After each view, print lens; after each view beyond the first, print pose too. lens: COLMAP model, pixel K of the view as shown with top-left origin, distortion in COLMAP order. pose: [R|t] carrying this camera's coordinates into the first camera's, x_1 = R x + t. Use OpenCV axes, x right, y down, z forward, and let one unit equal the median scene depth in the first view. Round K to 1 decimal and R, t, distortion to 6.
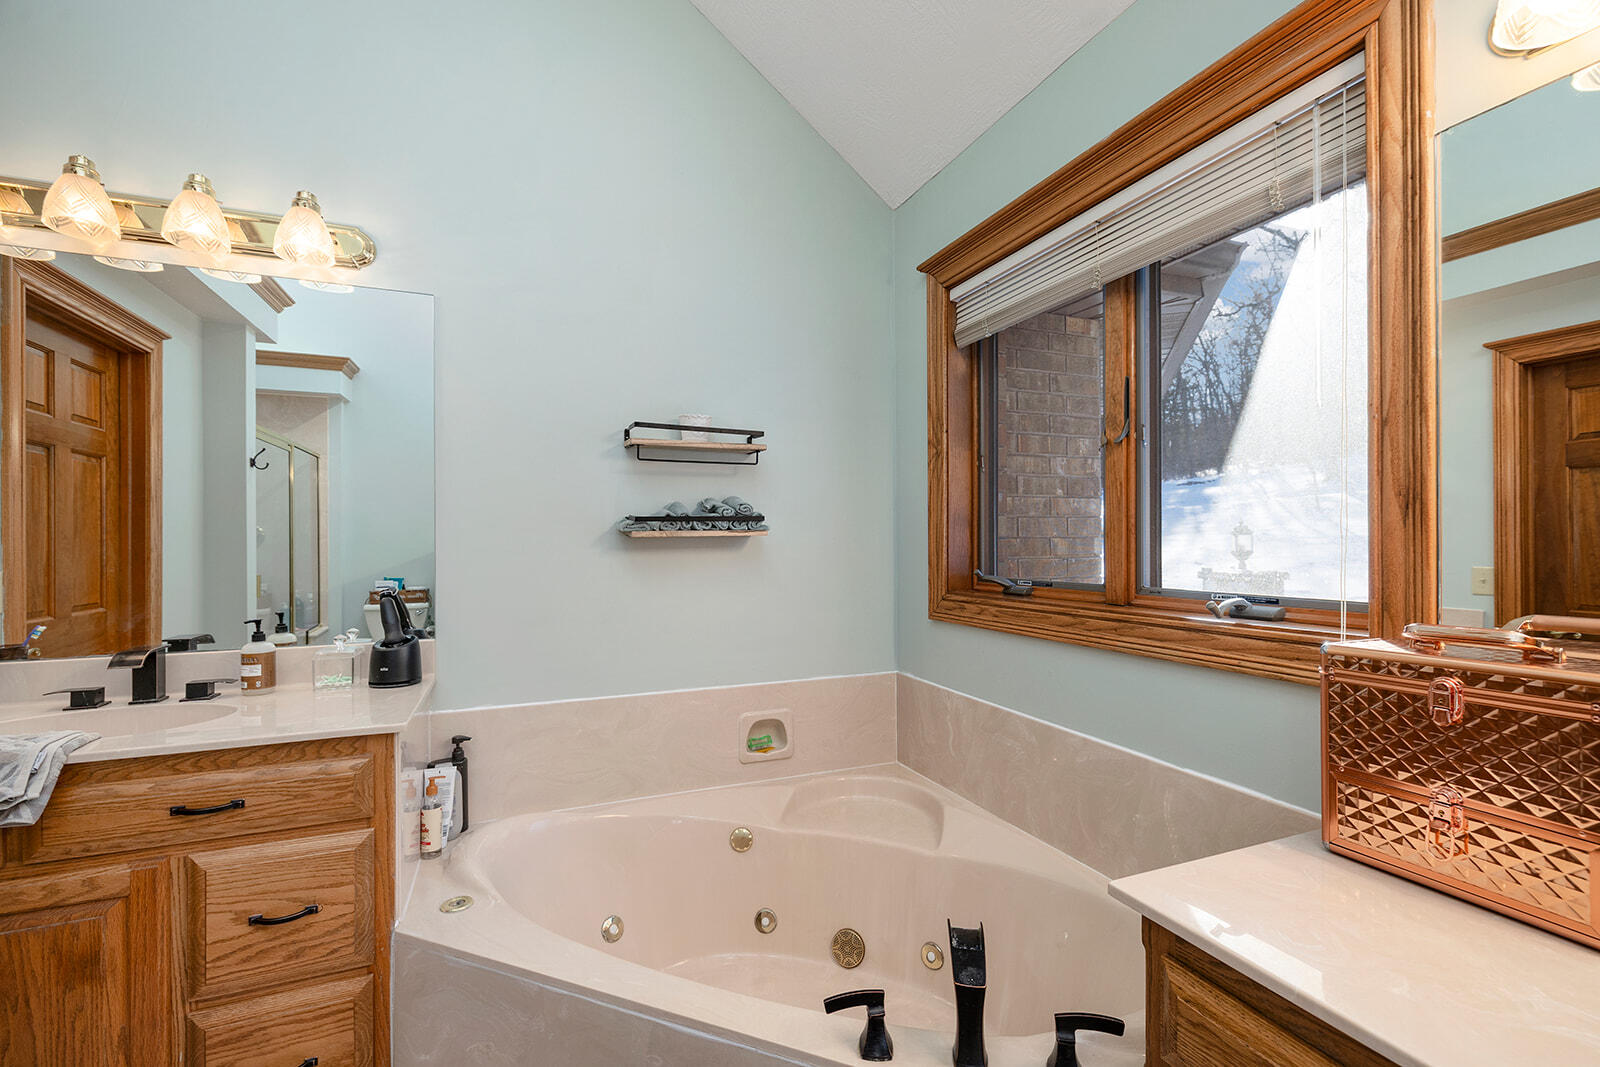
lens RADIAL K [[686.6, 0, 804.3], [0, 686.6, 538.3], [0, 0, 1]] dist [-0.004597, 0.001382]
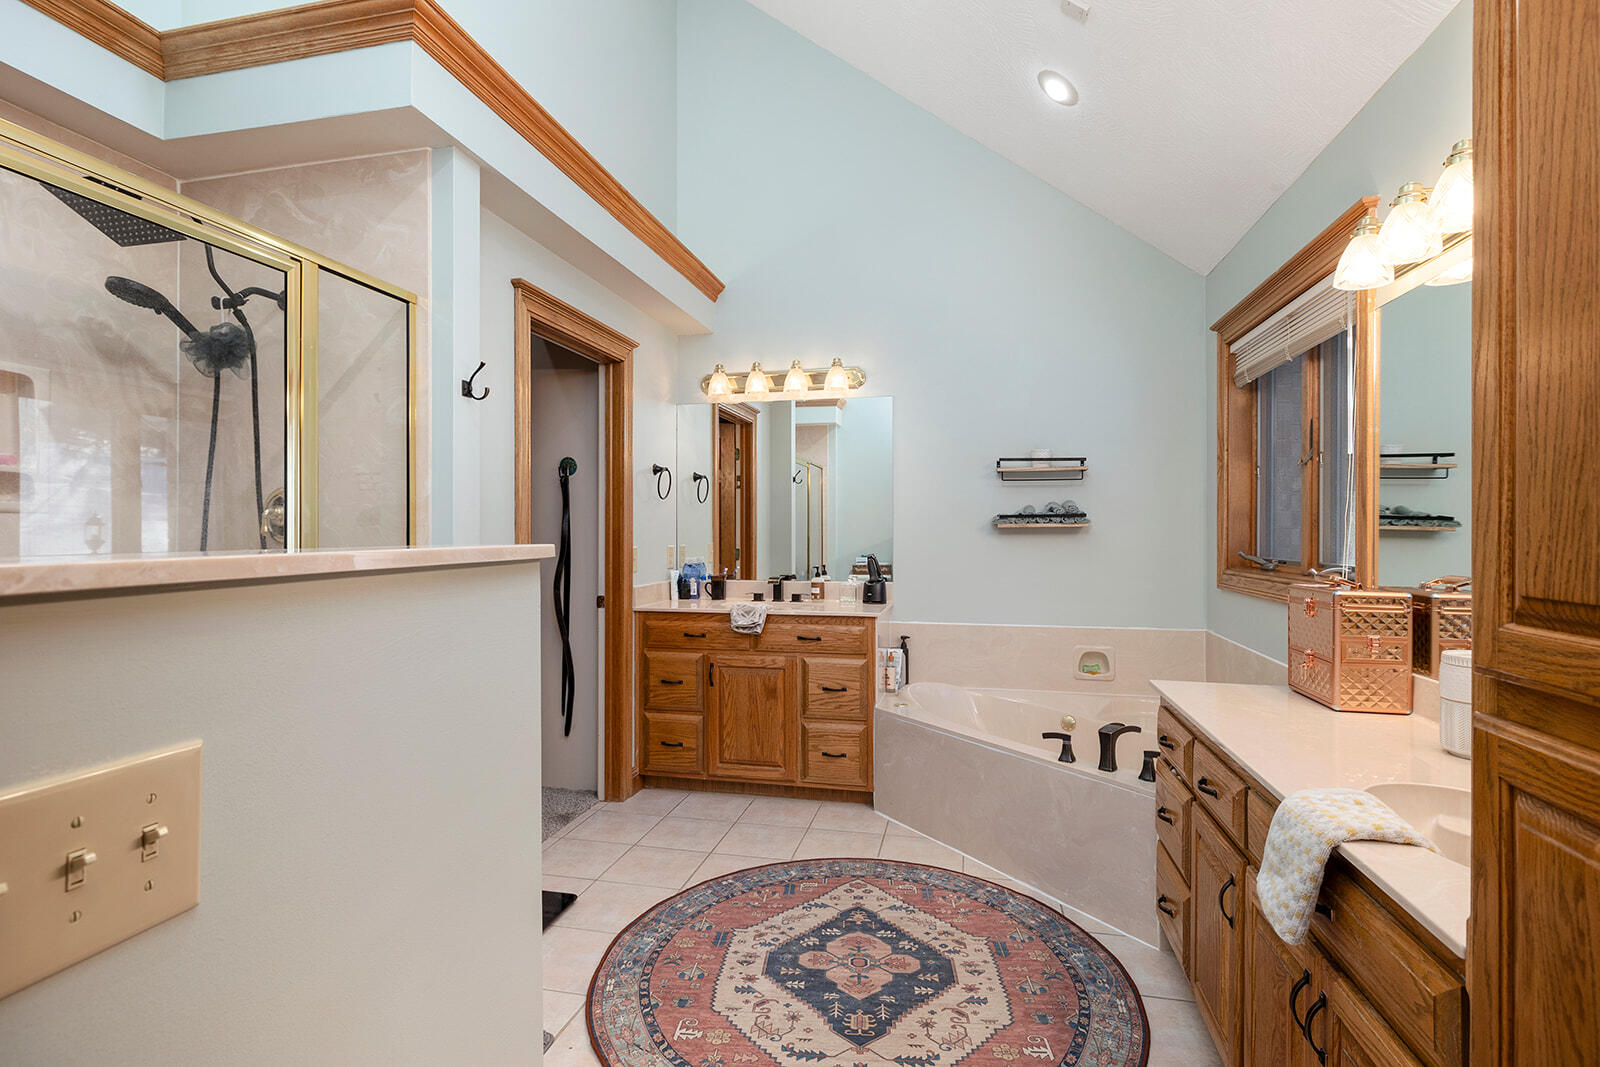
lens RADIAL K [[772.9, 0, 797.3], [0, 772.9, 535.9], [0, 0, 1]] dist [-0.000601, 0.000010]
pose [[0.811272, 0.008457, -0.584607, 0.506845], [-0.000902, 0.999912, 0.013213, -0.006176], [0.584668, -0.010192, 0.811209, -0.907422]]
